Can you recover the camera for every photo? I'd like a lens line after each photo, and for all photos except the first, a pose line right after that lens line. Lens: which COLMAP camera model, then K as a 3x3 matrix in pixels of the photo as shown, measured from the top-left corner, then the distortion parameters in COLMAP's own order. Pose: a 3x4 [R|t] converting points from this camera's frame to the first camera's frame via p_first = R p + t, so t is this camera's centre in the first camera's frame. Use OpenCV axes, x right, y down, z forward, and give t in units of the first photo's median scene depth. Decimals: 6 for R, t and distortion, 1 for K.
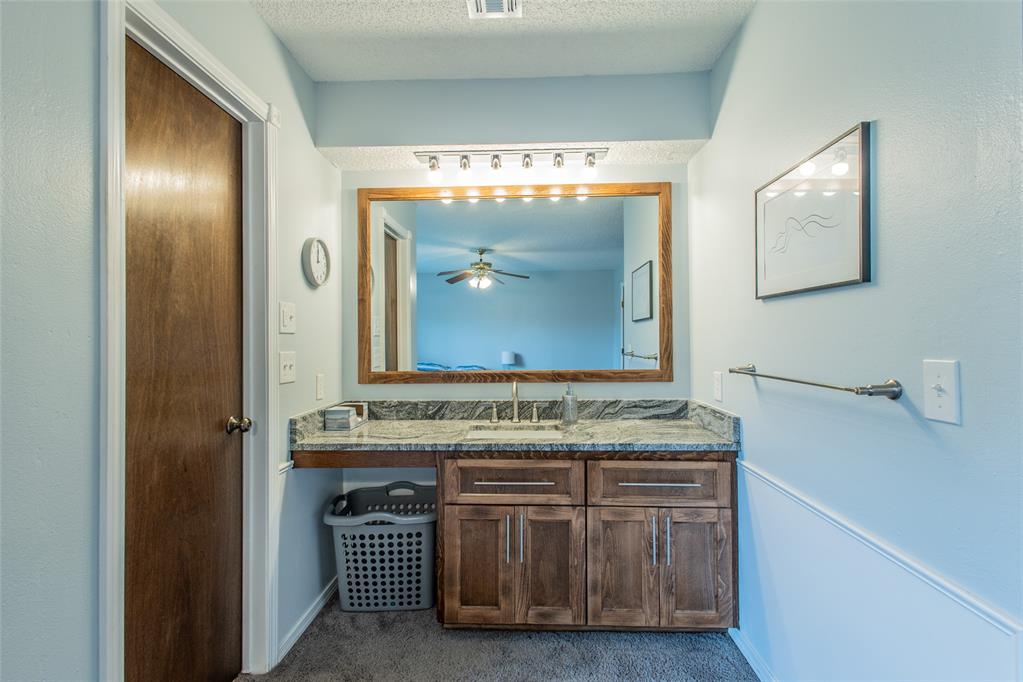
lens RADIAL K [[470.2, 0, 514.3], [0, 470.2, 339.0], [0, 0, 1]] dist [0.008399, -0.001663]
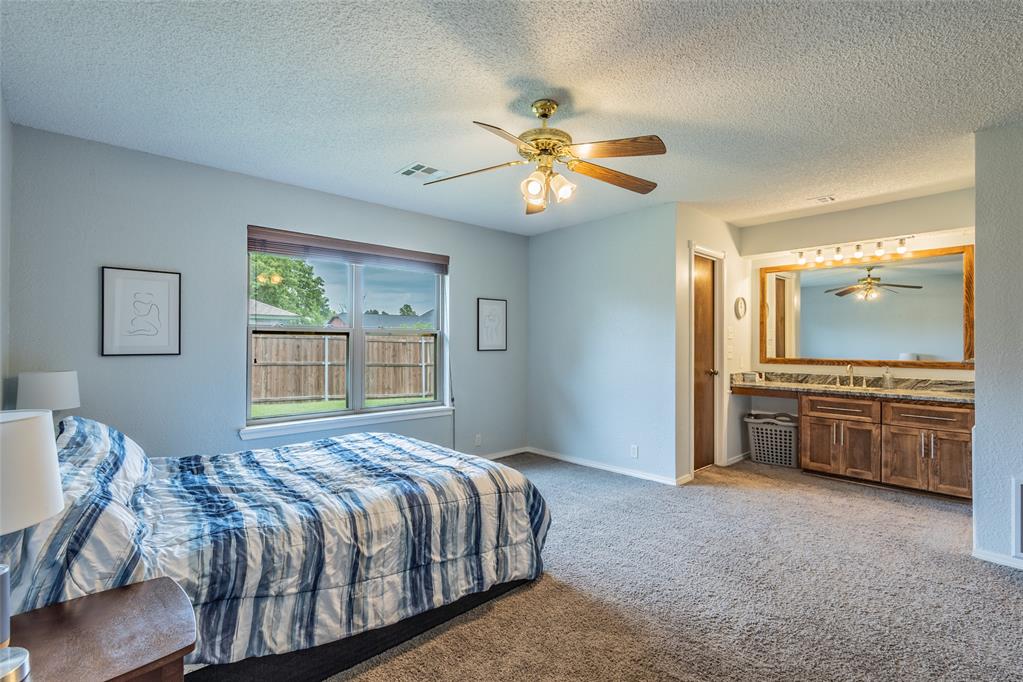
lens RADIAL K [[470.2, 0, 514.3], [0, 470.2, 339.0], [0, 0, 1]] dist [0.008399, -0.001663]
pose [[0.705028, 0.002134, -0.709177, 0.471330], [-0.007594, 0.999961, -0.004541, 0.008443], [0.709139, 0.008587, 0.705016, -1.535528]]
